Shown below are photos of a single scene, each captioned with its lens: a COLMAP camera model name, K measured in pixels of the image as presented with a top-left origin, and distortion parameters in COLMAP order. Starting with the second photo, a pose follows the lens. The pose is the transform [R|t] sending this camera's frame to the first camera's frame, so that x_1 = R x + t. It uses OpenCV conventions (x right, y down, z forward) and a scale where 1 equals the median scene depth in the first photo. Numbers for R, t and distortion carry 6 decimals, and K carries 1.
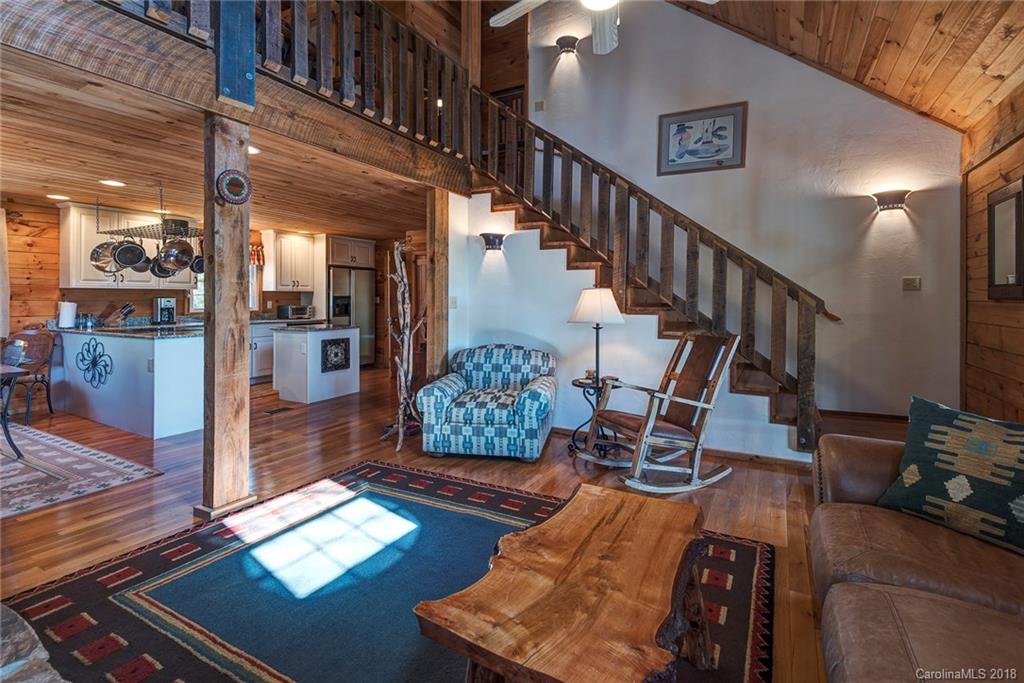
lens RADIAL K [[480.0, 0, 513.1], [0, 480.0, 292.2], [0, 0, 1]] dist [0.000947, -0.004204]
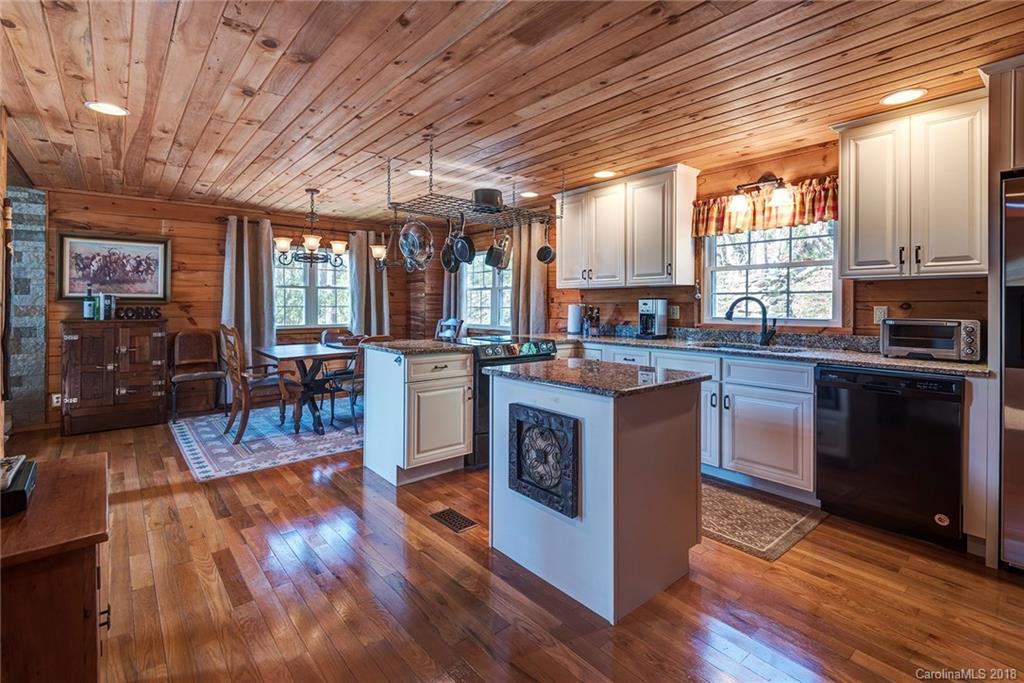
lens RADIAL K [[480.0, 0, 518.4], [0, 480.0, 302.3], [0, 0, 1]] dist [0.000947, -0.004204]
pose [[-0.381640, -0.007231, -0.924283, -0.042718], [0.006247, 0.999926, -0.010403, 0.022719], [0.924290, -0.009744, -0.381567, 1.097764]]
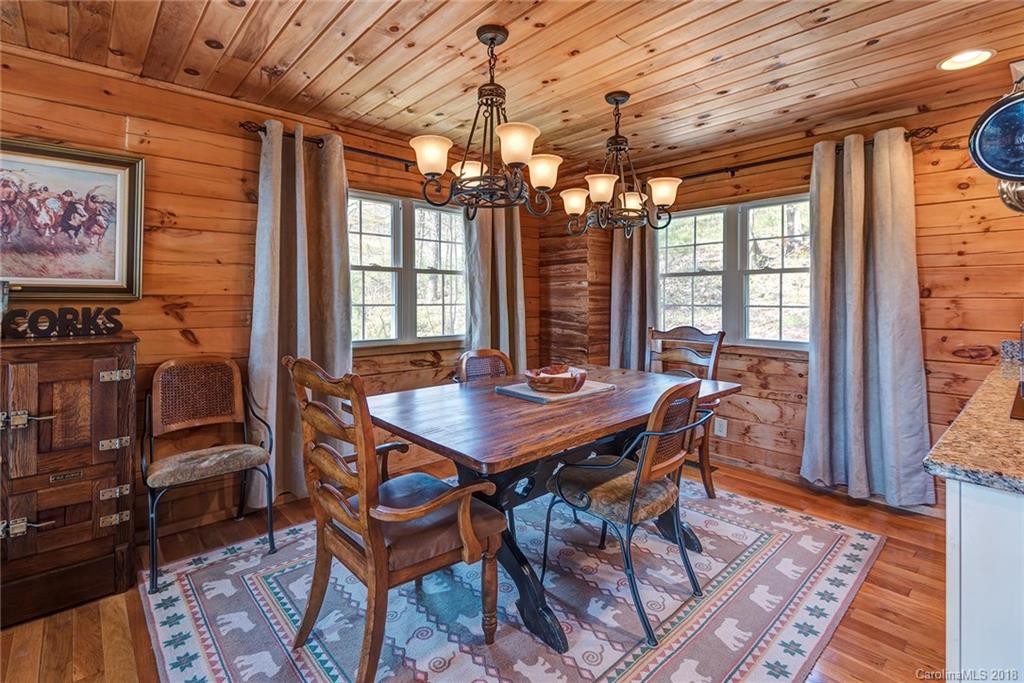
lens RADIAL K [[480.0, 0, 526.3], [0, 480.0, 294.9], [0, 0, 1]] dist [0.000947, -0.004204]
pose [[-0.333123, -0.010138, -0.942829, -0.333093], [0.006155, 0.999898, -0.012927, 0.014767], [0.942863, -0.010110, -0.333026, 0.620556]]
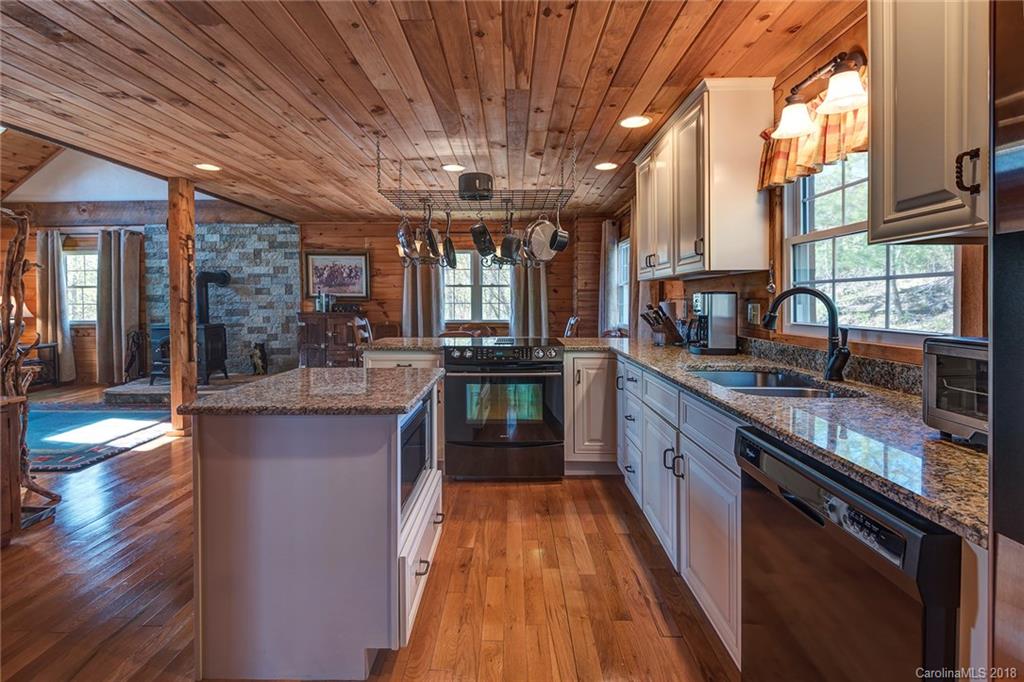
lens RADIAL K [[480.0, 0, 512.7], [0, 480.0, 305.4], [0, 0, 1]] dist [0.000947, -0.004204]
pose [[-0.895027, 0.001109, -0.446010, -0.396446], [0.001055, 0.999999, 0.000370, 0.022980], [0.446010, -0.000139, -0.895028, 1.349244]]
